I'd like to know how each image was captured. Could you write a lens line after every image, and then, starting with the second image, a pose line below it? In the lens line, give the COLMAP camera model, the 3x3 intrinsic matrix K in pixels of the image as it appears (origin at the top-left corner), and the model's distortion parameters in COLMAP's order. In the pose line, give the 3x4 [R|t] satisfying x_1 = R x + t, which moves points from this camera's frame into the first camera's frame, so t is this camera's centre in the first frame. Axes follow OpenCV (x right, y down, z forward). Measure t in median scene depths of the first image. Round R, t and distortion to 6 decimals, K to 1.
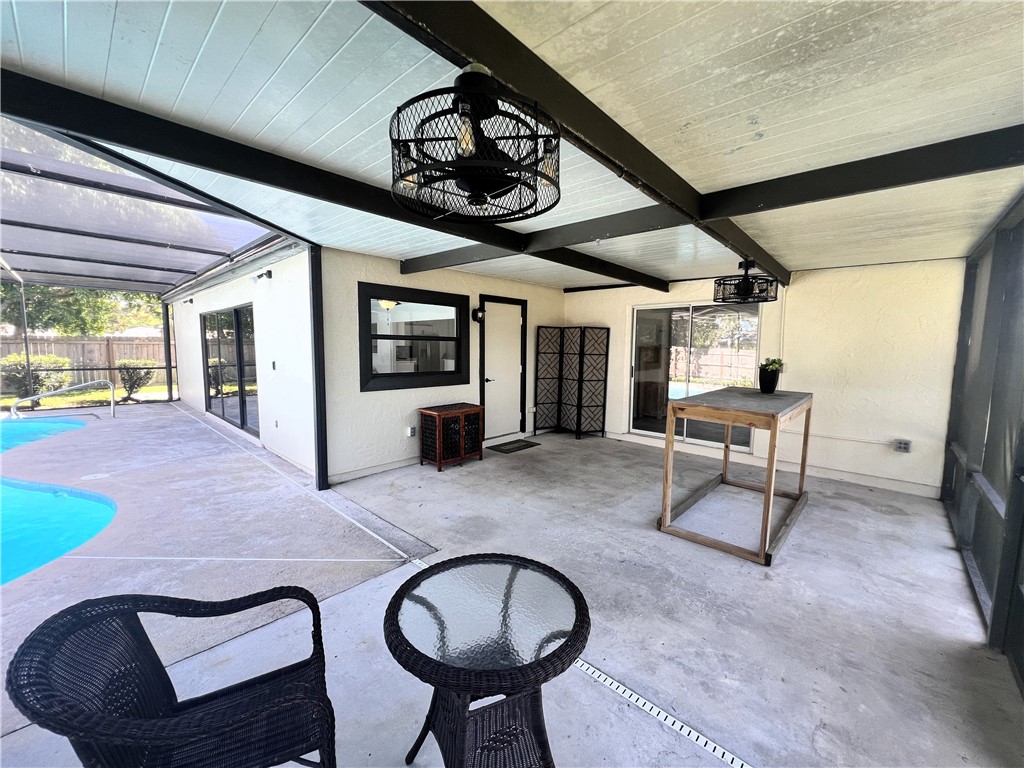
lens RADIAL K [[412.8, 0, 511.8], [0, 412.8, 387.4], [0, 0, 1]] dist [-0.000454, 0.000529]
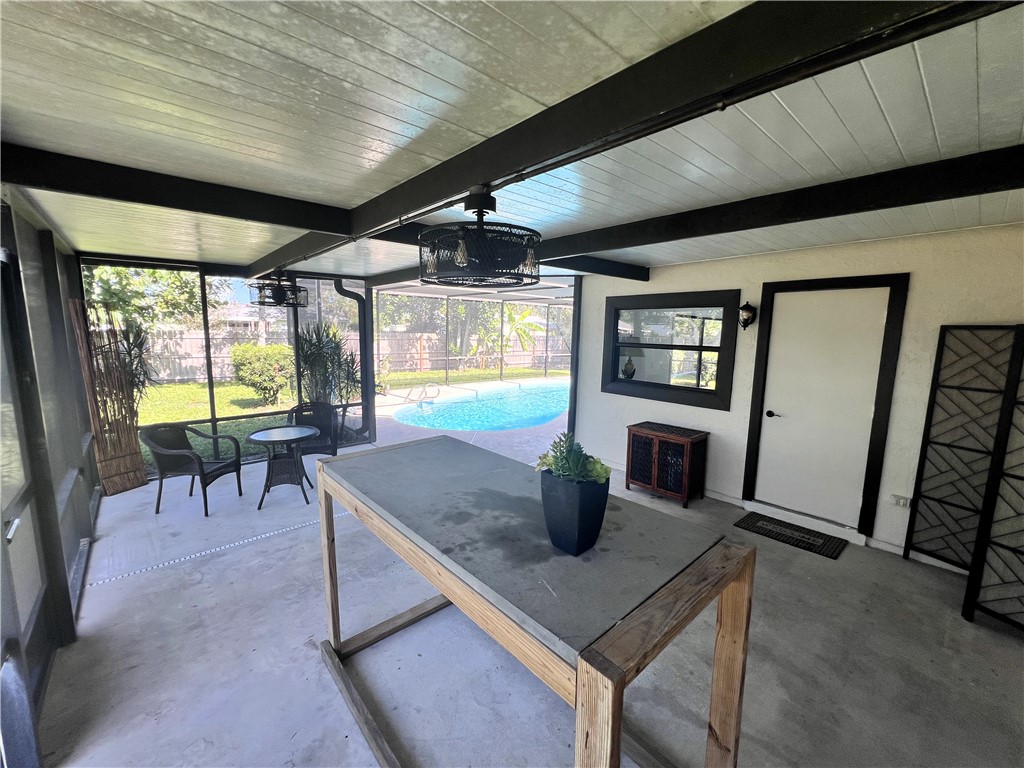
lens RADIAL K [[412.8, 0, 511.8], [0, 412.8, 387.4], [0, 0, 1]] dist [-0.000454, 0.000529]
pose [[-0.101494, 0.118748, -0.987724, 0.652736], [-0.122347, 0.983824, 0.130851, -0.098958], [0.987284, 0.134126, -0.085324, 0.683822]]
